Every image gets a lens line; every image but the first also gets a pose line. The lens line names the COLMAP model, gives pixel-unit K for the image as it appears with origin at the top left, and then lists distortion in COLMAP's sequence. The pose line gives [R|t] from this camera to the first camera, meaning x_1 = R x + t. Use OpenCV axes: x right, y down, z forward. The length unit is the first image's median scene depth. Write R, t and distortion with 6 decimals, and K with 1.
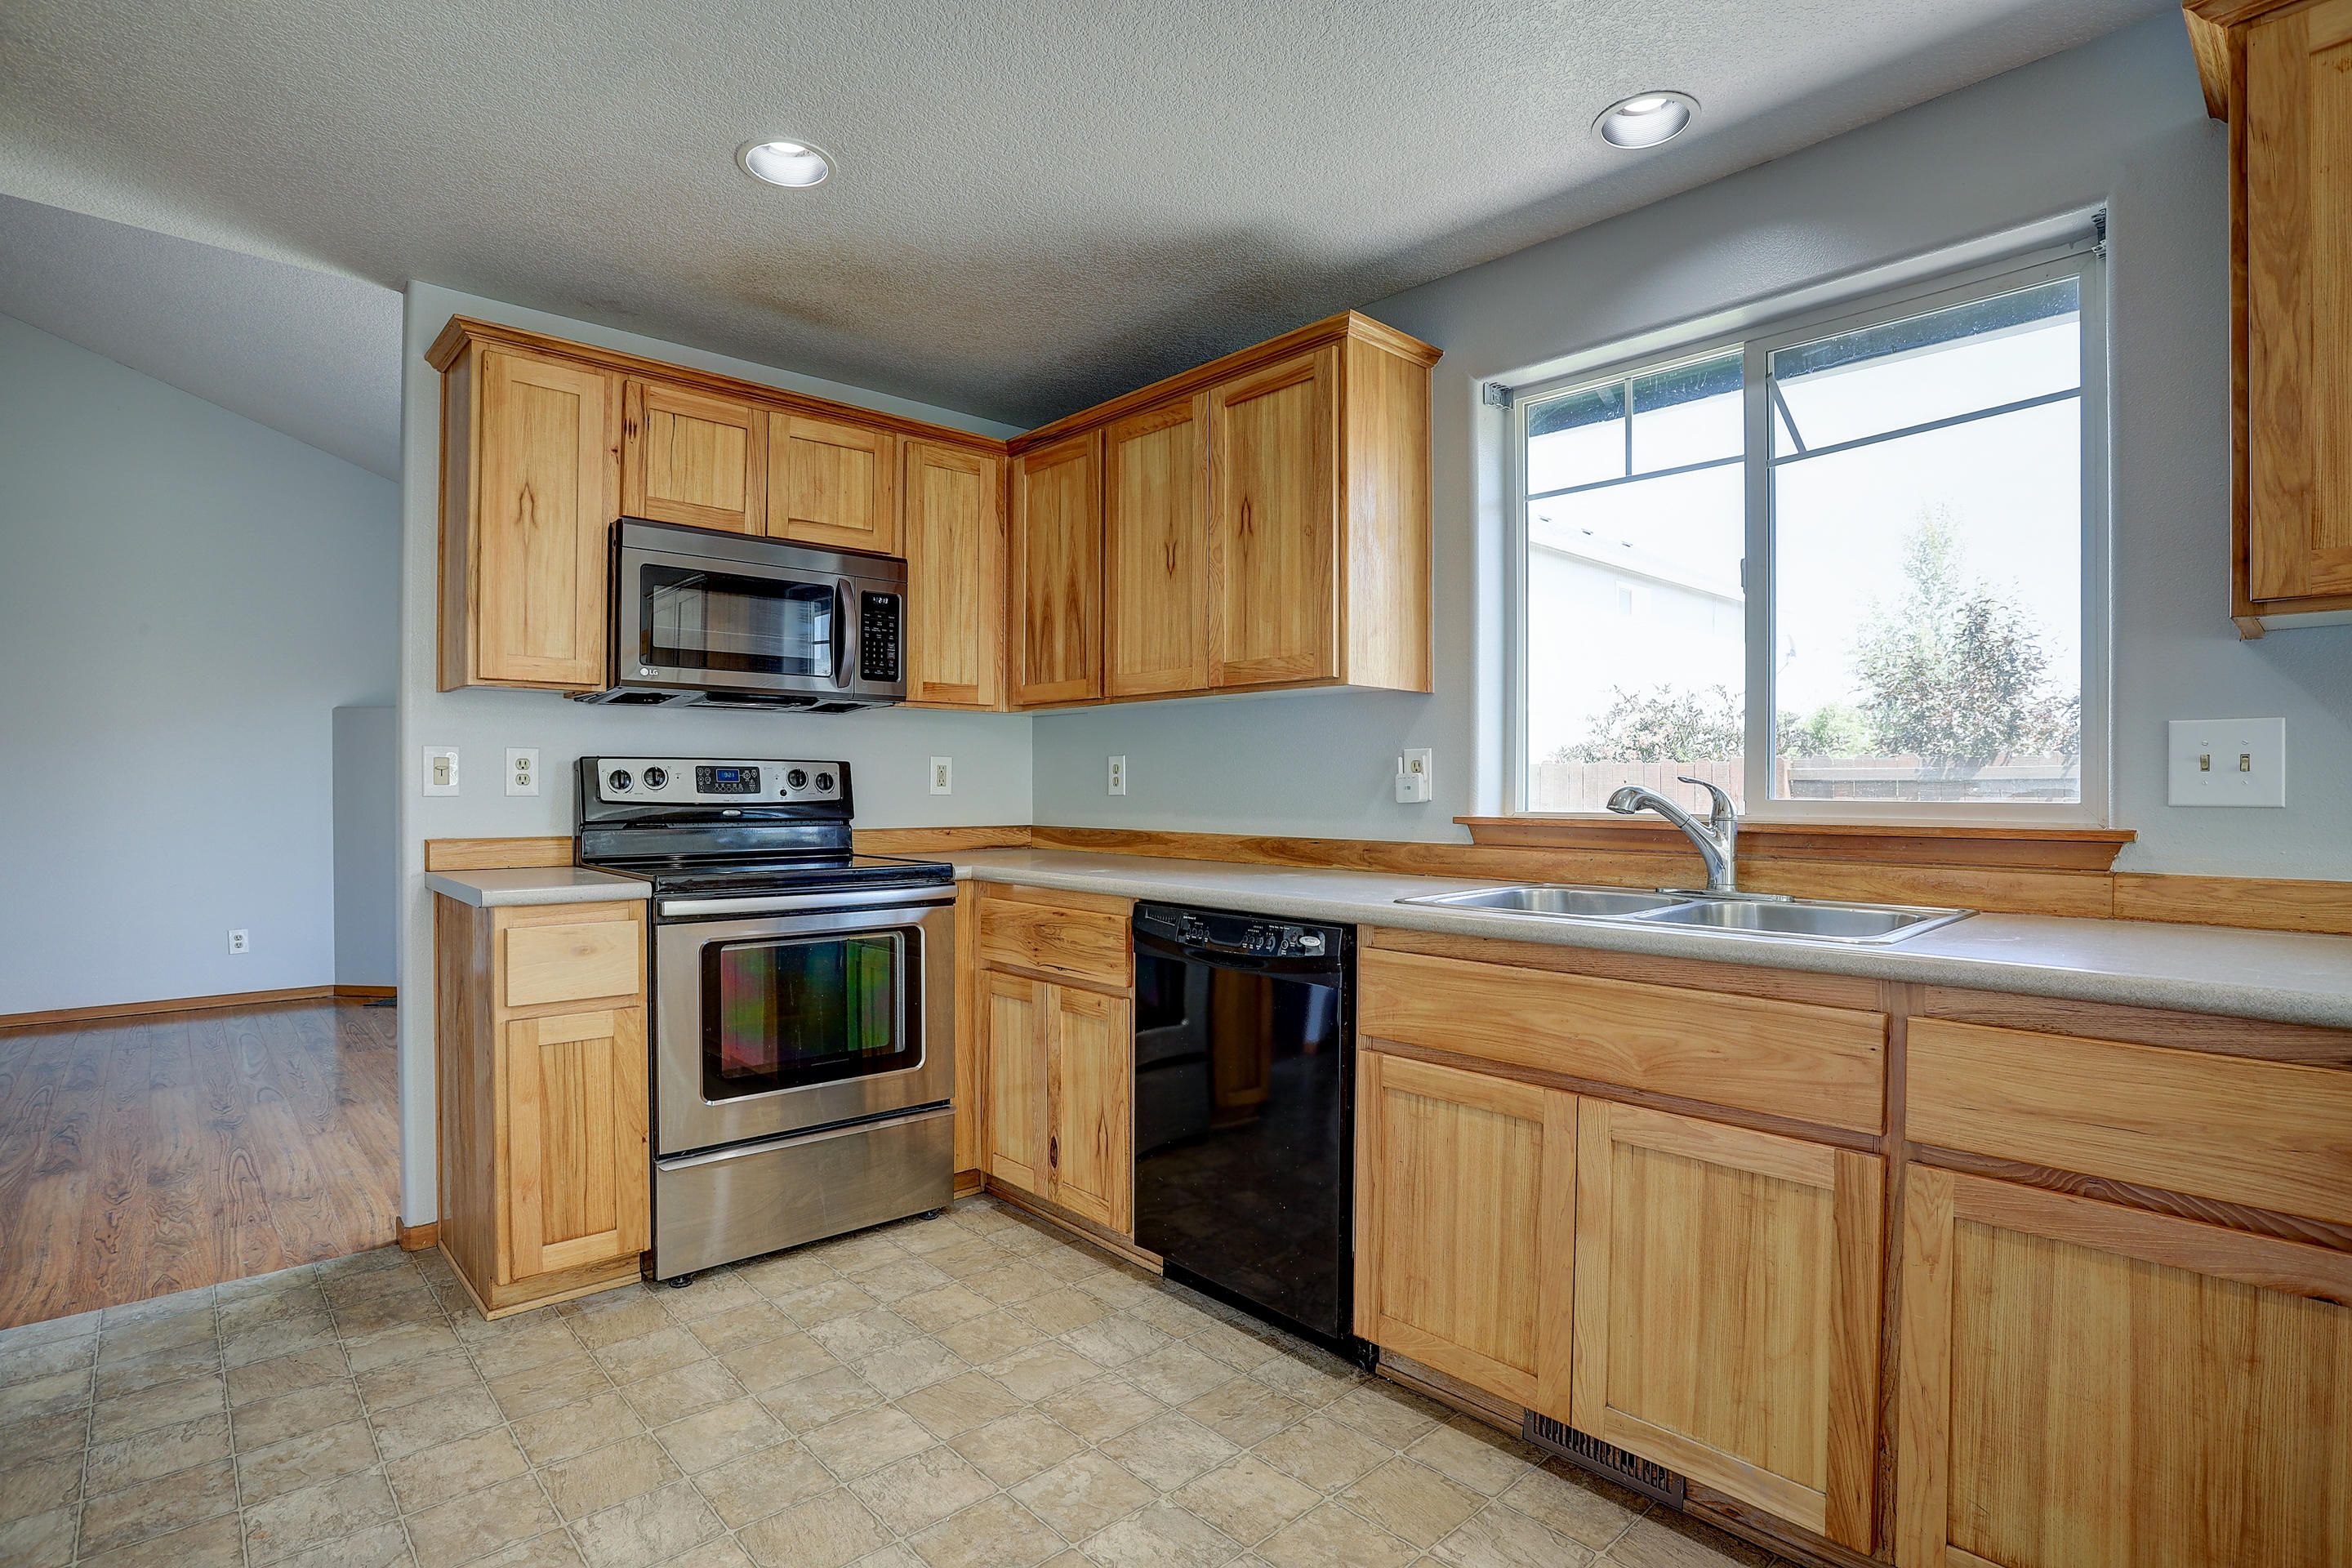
lens RADIAL K [[1141.6, 0, 1197.4], [0, 1141.6, 791.9], [0, 0, 1]] dist [-0.065872, 0.021392]
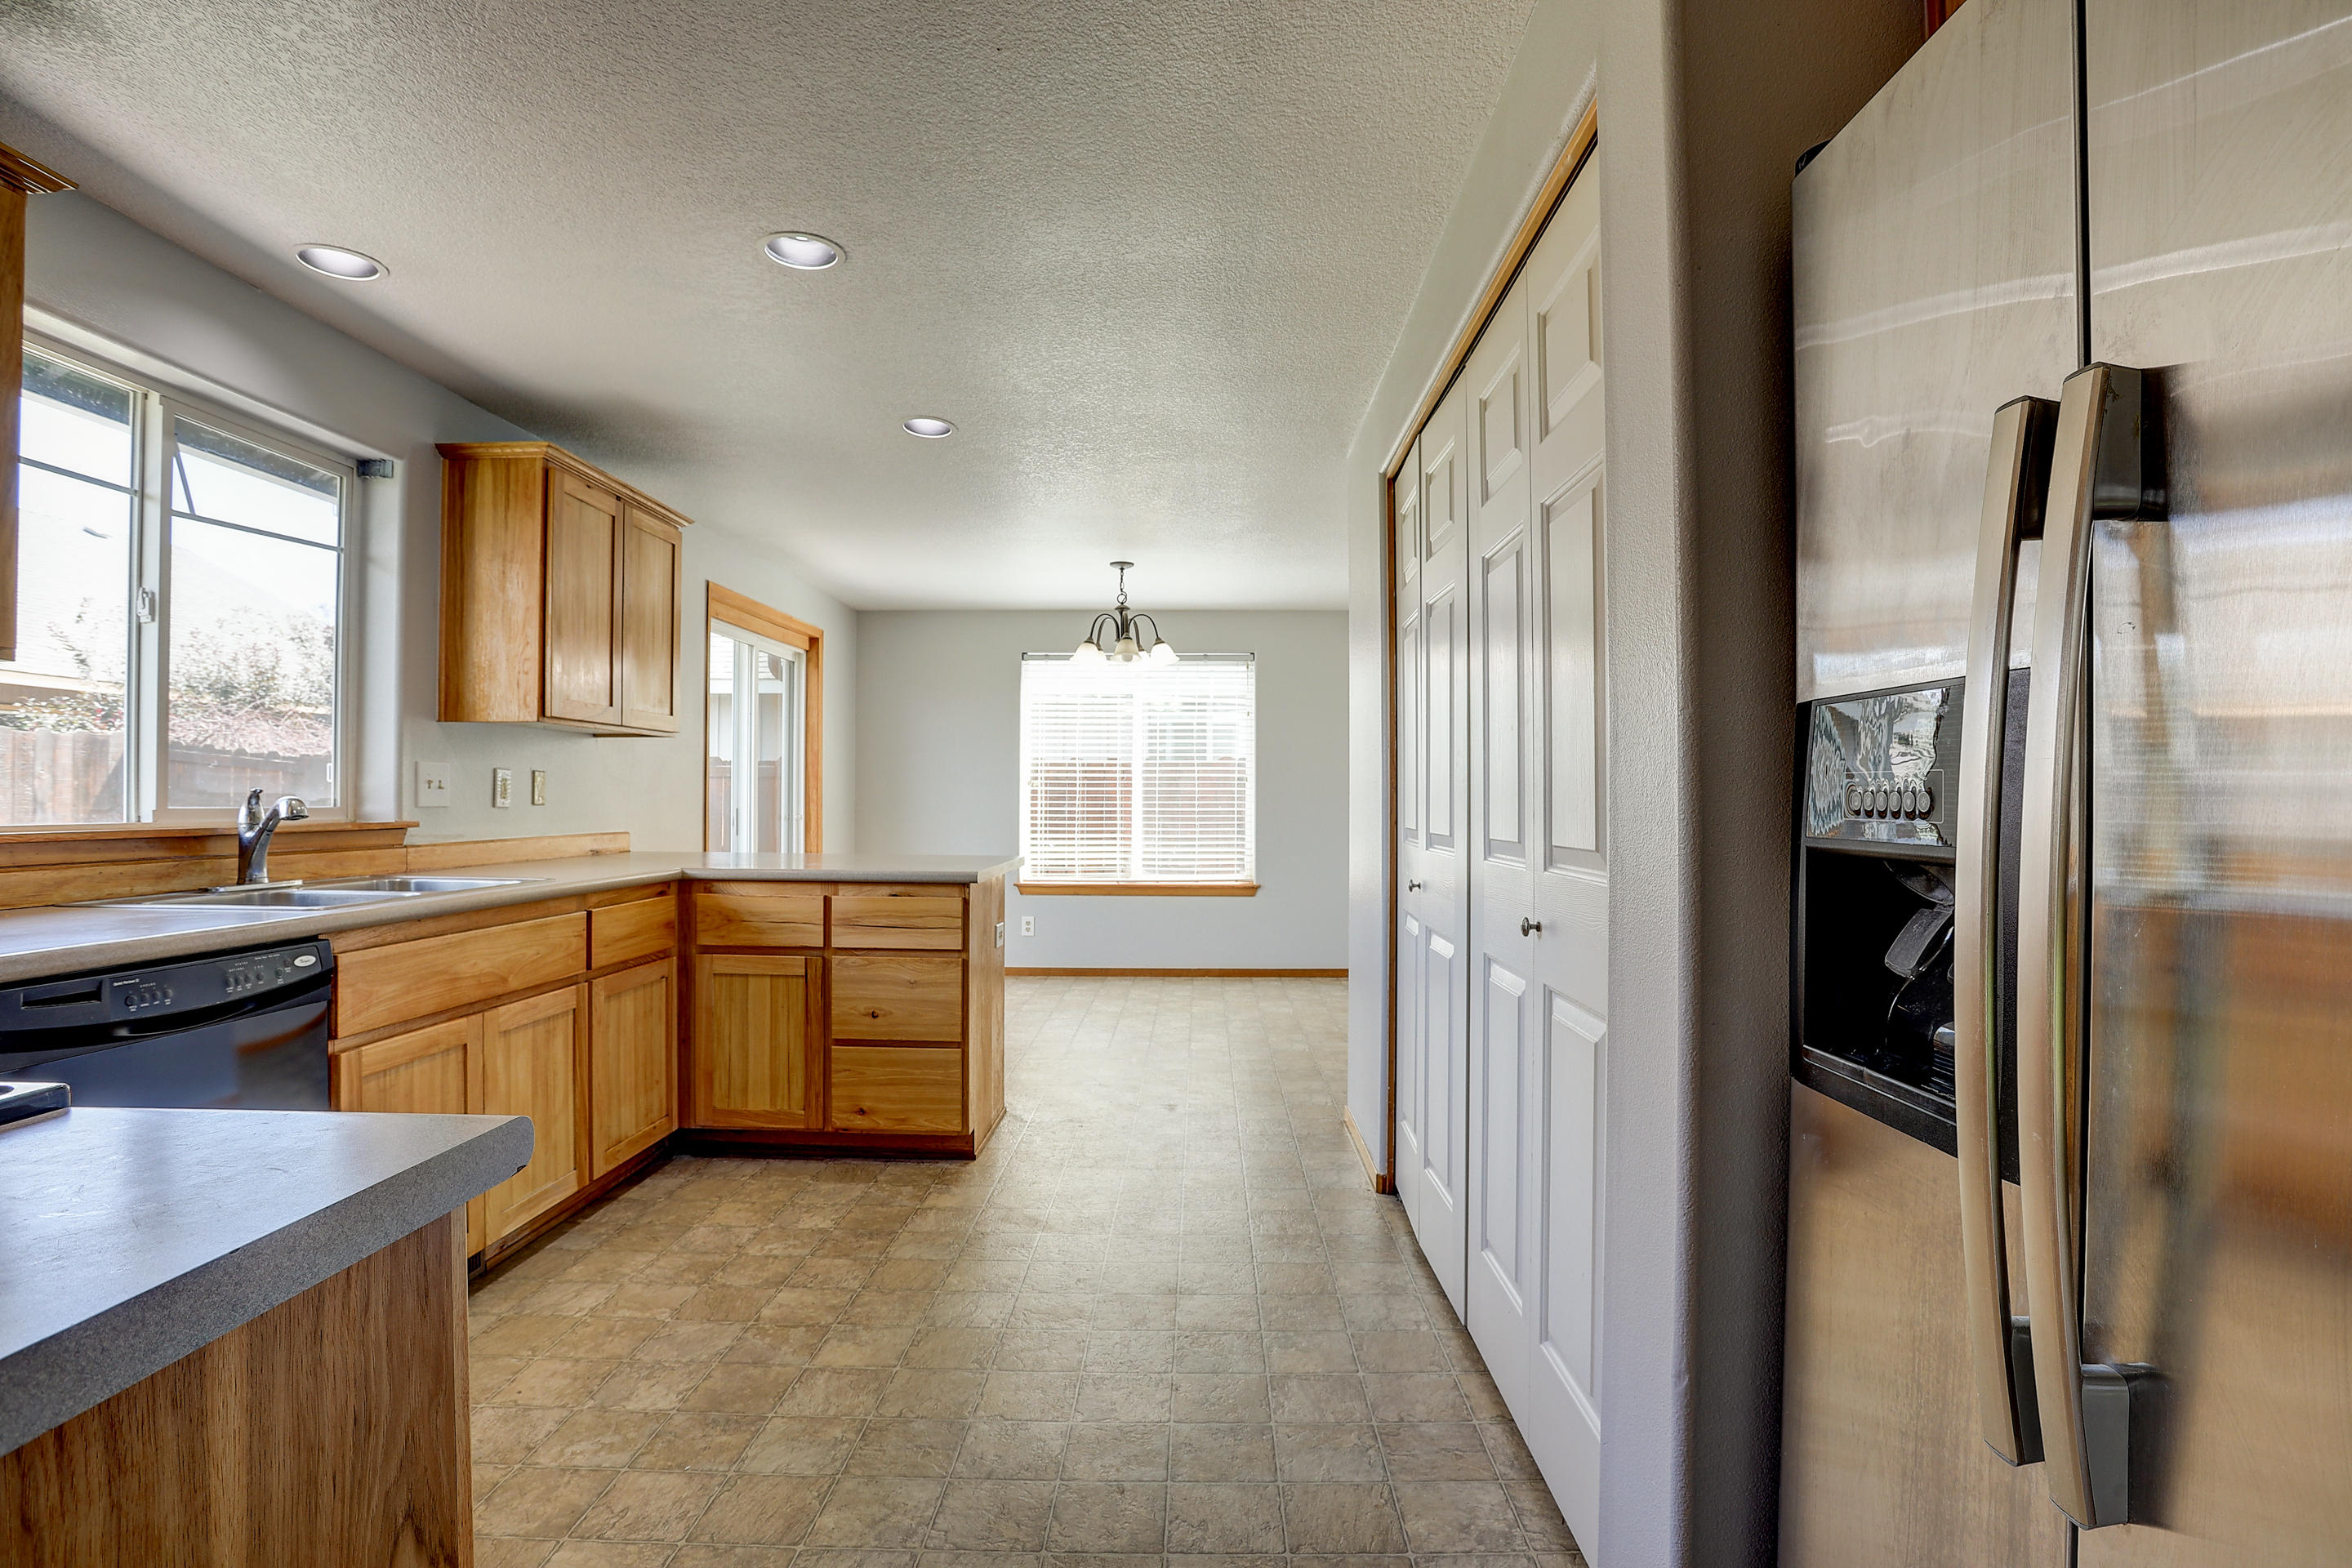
lens RADIAL K [[1141.6, 0, 1181.7], [0, 1141.6, 793.5], [0, 0, 1]] dist [-0.065872, 0.021392]
pose [[-0.707099, -0.000817, 0.707115, -0.517684], [0.000103, 0.999999, 0.001259, -0.004869], [-0.707115, 0.000963, -0.707098, 0.547782]]
